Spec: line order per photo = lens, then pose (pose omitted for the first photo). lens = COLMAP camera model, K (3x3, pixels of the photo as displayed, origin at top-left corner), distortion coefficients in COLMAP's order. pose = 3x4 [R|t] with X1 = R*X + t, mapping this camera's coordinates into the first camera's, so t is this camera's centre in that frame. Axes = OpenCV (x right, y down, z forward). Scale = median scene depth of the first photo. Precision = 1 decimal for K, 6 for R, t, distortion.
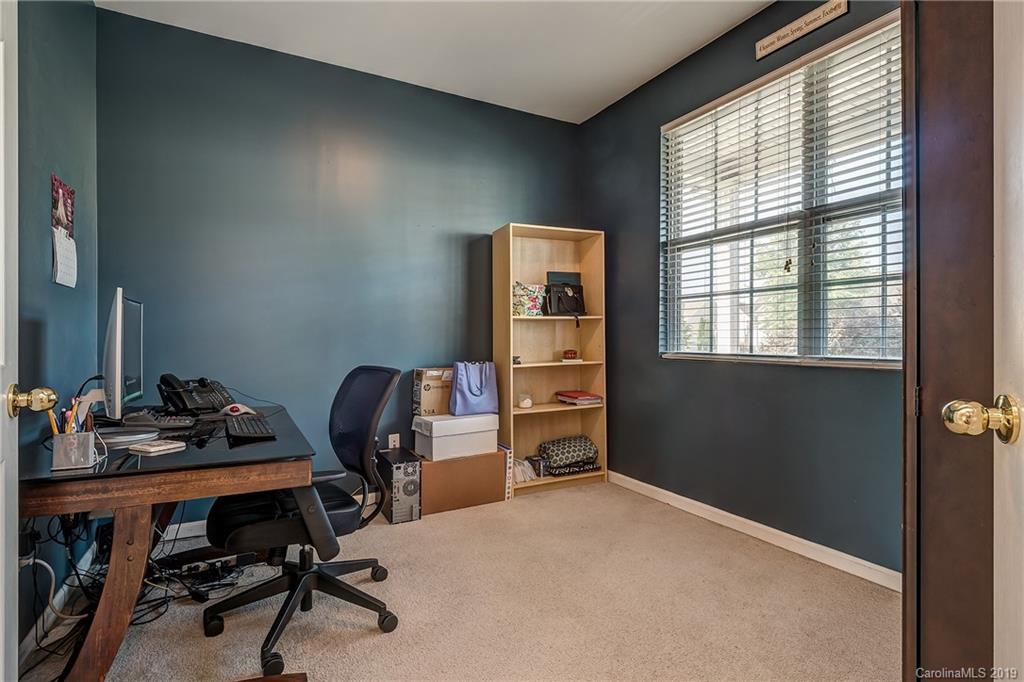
lens RADIAL K [[482.8, 0, 512.0], [0, 482.8, 341.0], [0, 0, 1]] dist [-0.002313, 0.000041]
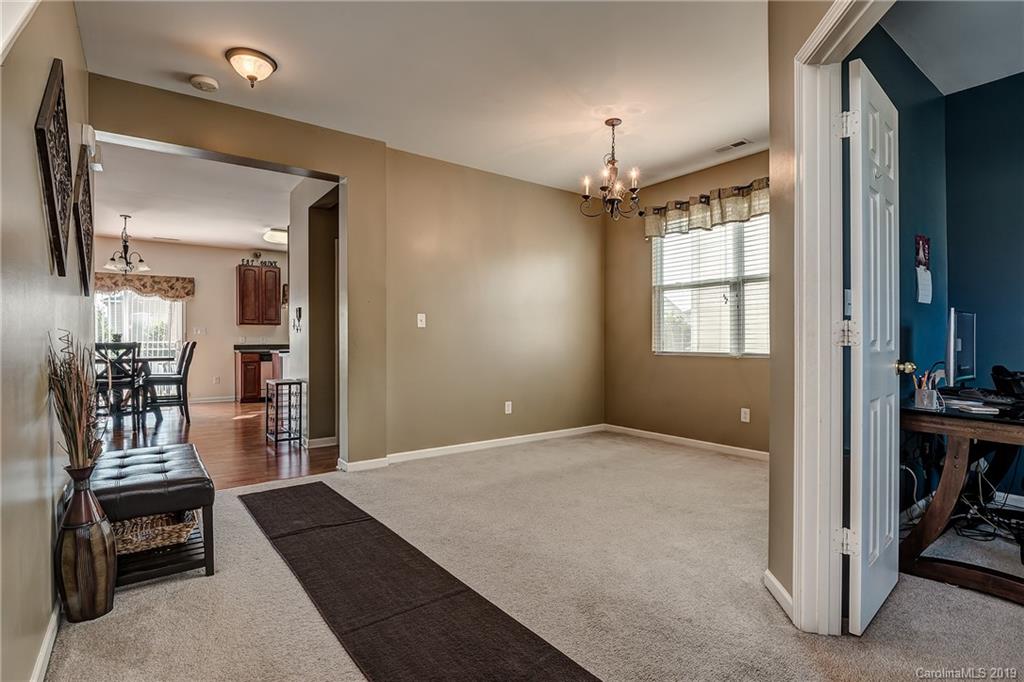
lens RADIAL K [[502.2, 0, 524.4], [0, 502.2, 341.7], [0, 0, 1]] dist [-0.006514, -0.001104]
pose [[0.136680, -0.002615, -0.990612, 0.621322], [0.003719, 0.999991, -0.002126, 0.004764], [0.990608, -0.003393, 0.136688, -0.625549]]
